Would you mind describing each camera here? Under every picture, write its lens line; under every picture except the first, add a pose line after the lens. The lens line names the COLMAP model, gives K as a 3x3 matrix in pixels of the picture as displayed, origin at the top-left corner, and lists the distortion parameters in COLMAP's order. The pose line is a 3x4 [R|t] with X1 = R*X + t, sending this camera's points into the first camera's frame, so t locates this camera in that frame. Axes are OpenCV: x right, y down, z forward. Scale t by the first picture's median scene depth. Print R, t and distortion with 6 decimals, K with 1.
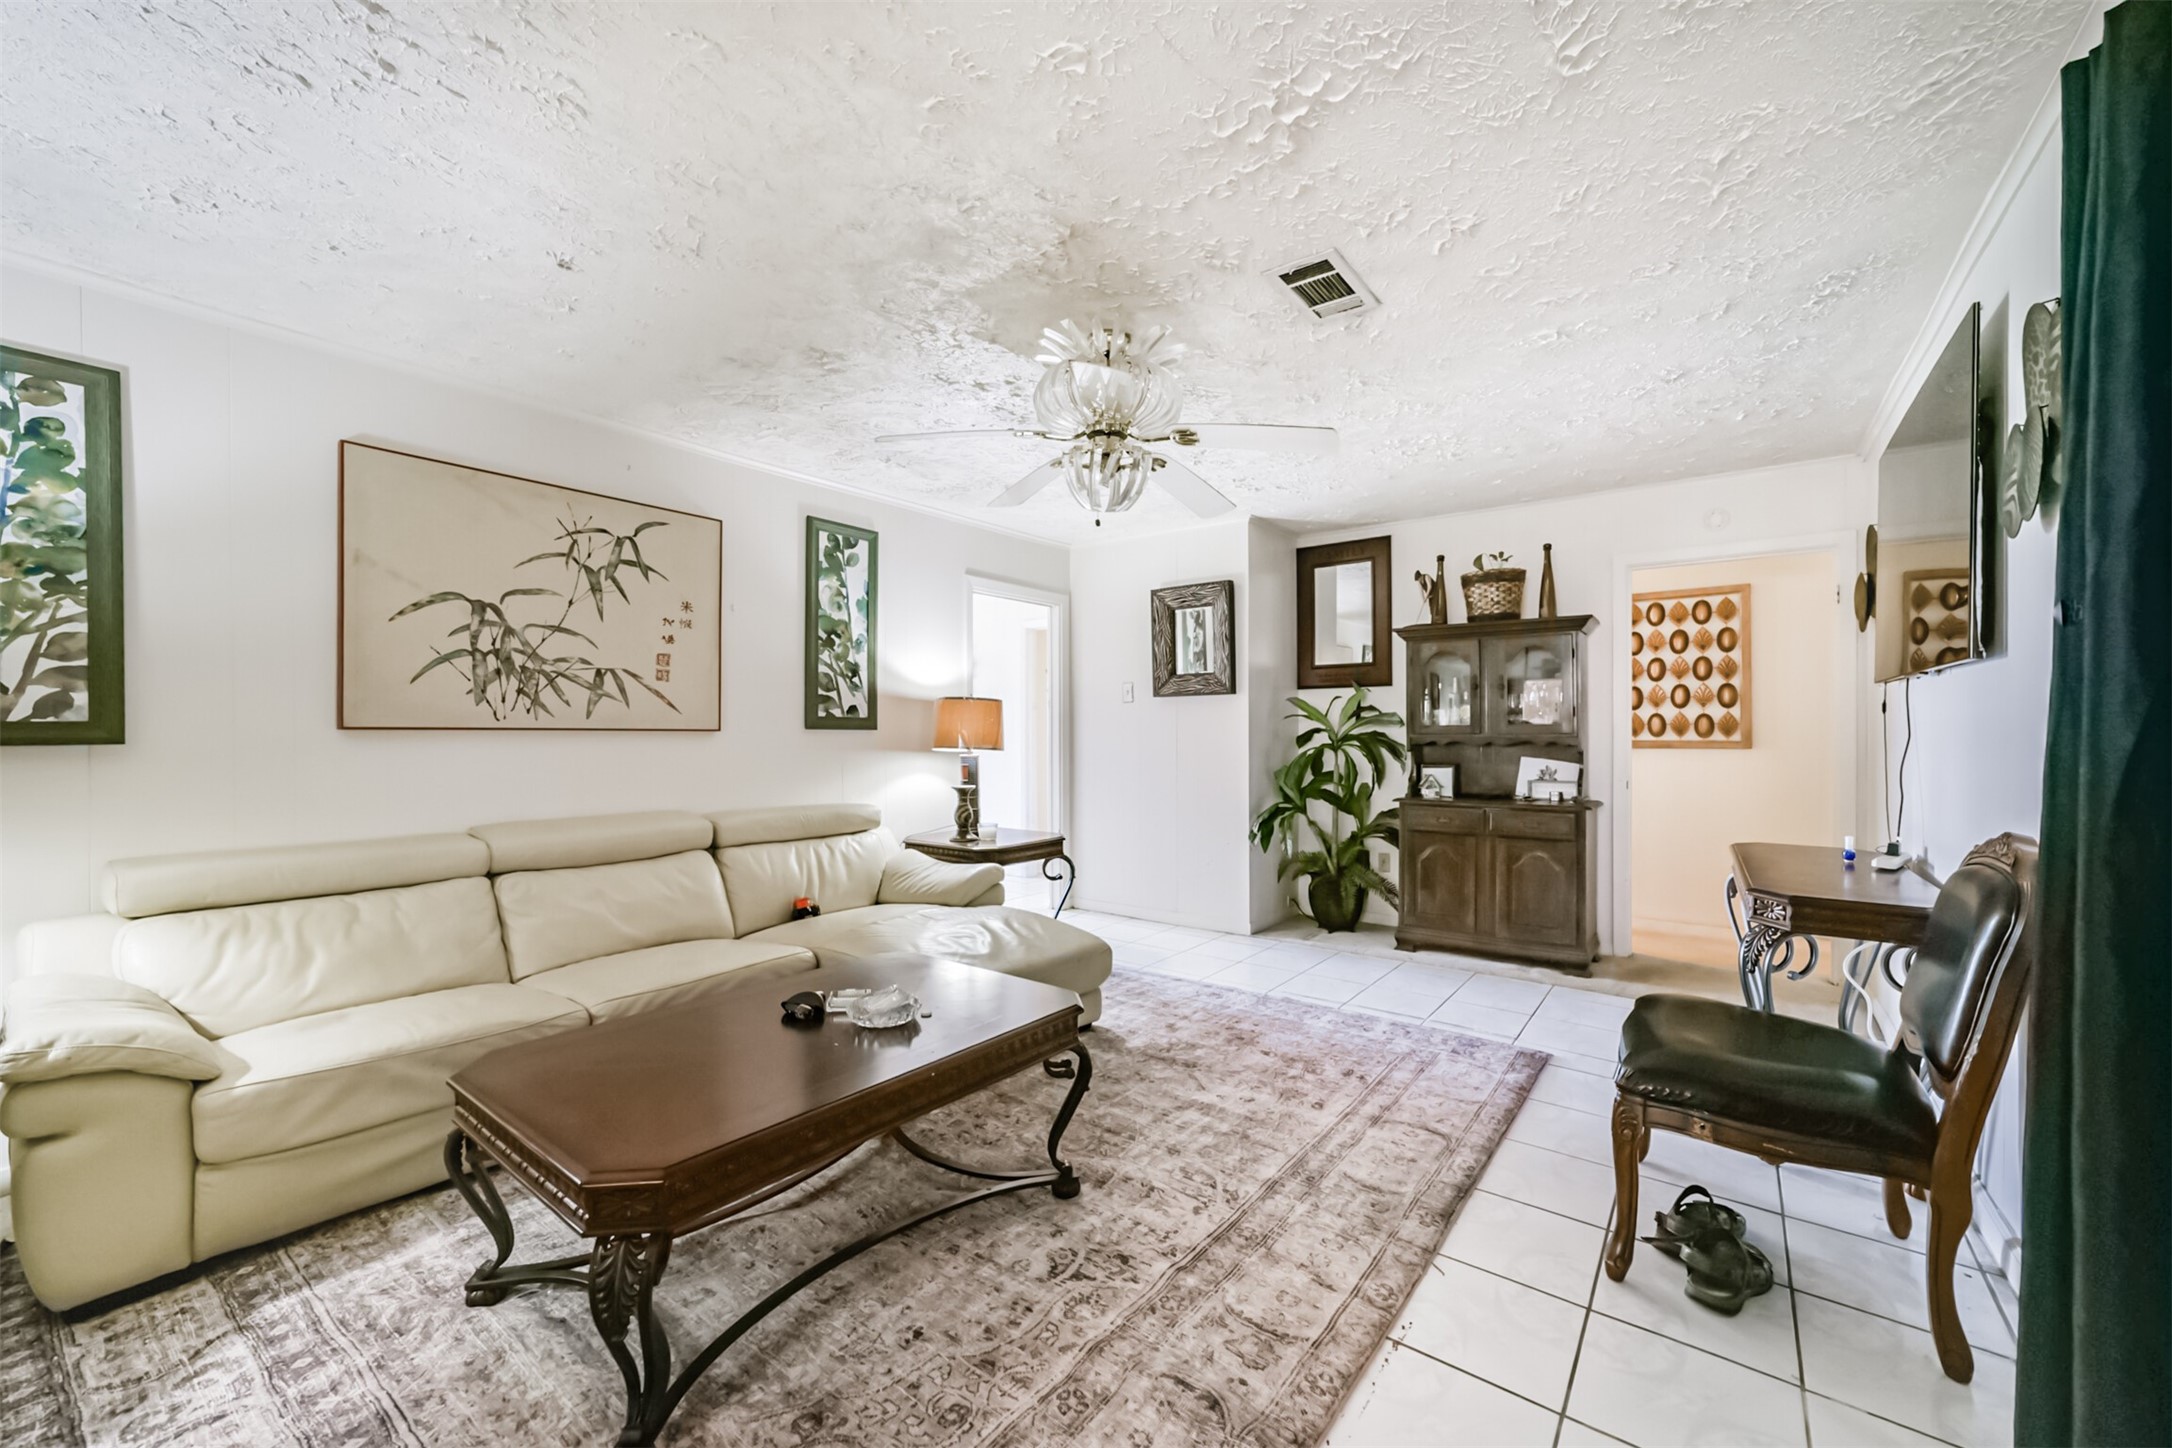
lens RADIAL K [[850.3, 0, 1097.1], [0, 850.3, 737.0], [0, 0, 1]] dist [-0.026732, 0.010595]
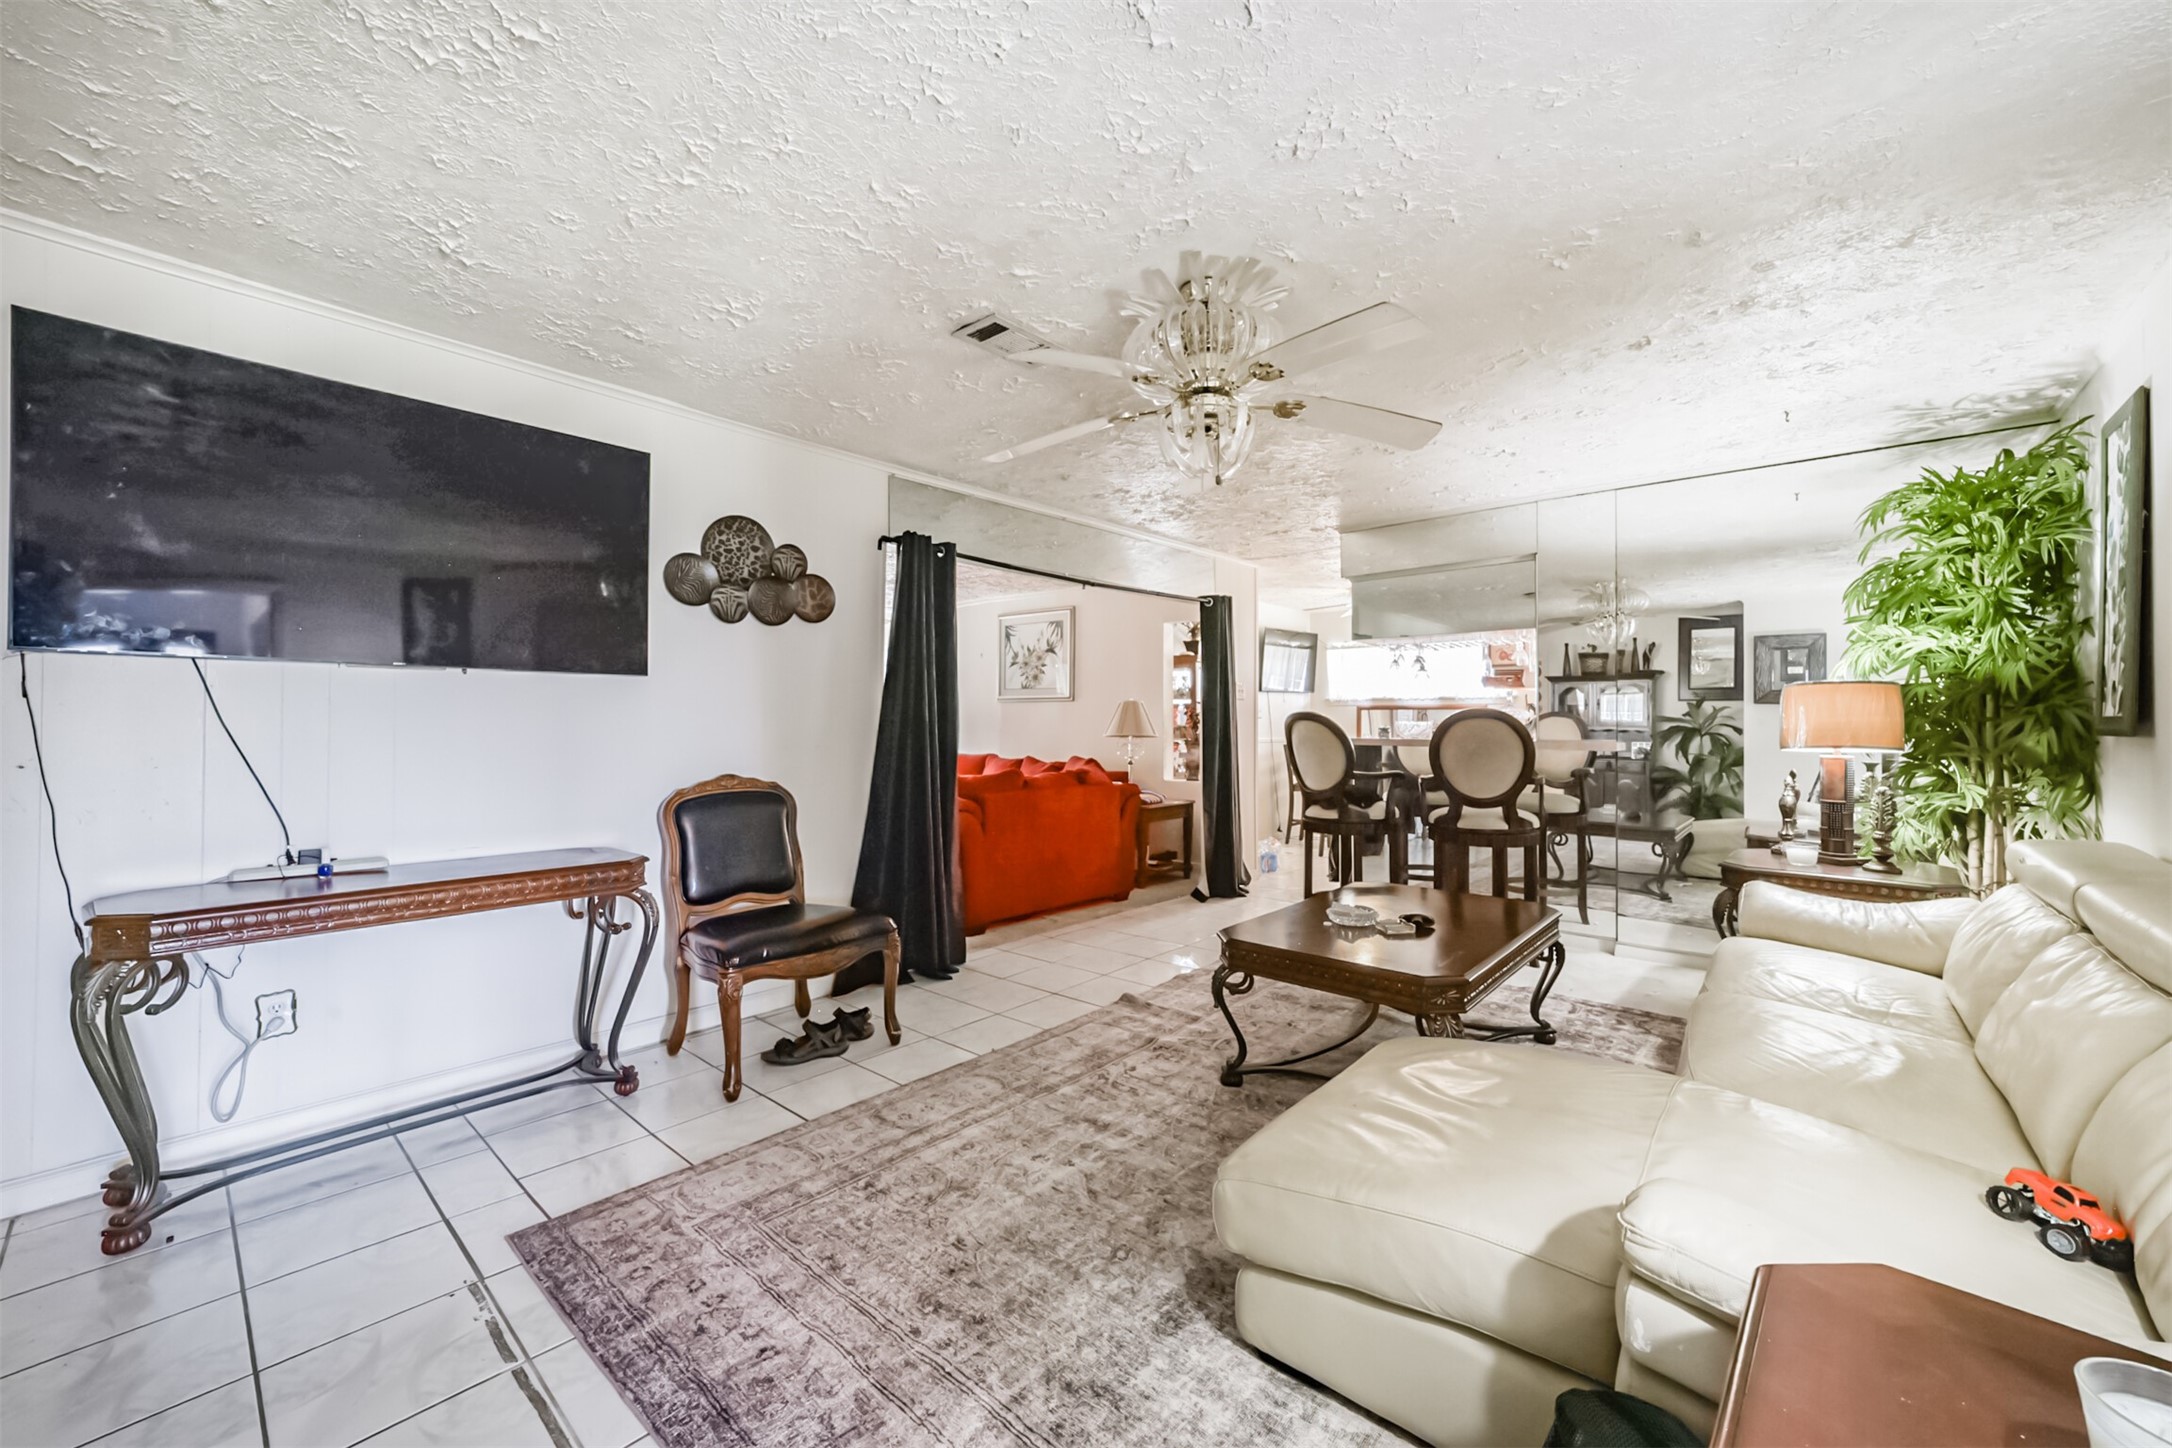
lens RADIAL K [[850.3, 0, 1097.1], [0, 850.3, 737.0], [0, 0, 1]] dist [-0.026732, 0.010595]
pose [[-0.997691, -0.000320, 0.067911, 0.075532], [0.001640, 0.999584, 0.028791, -0.020362], [-0.067892, 0.028835, -0.997276, 2.166631]]
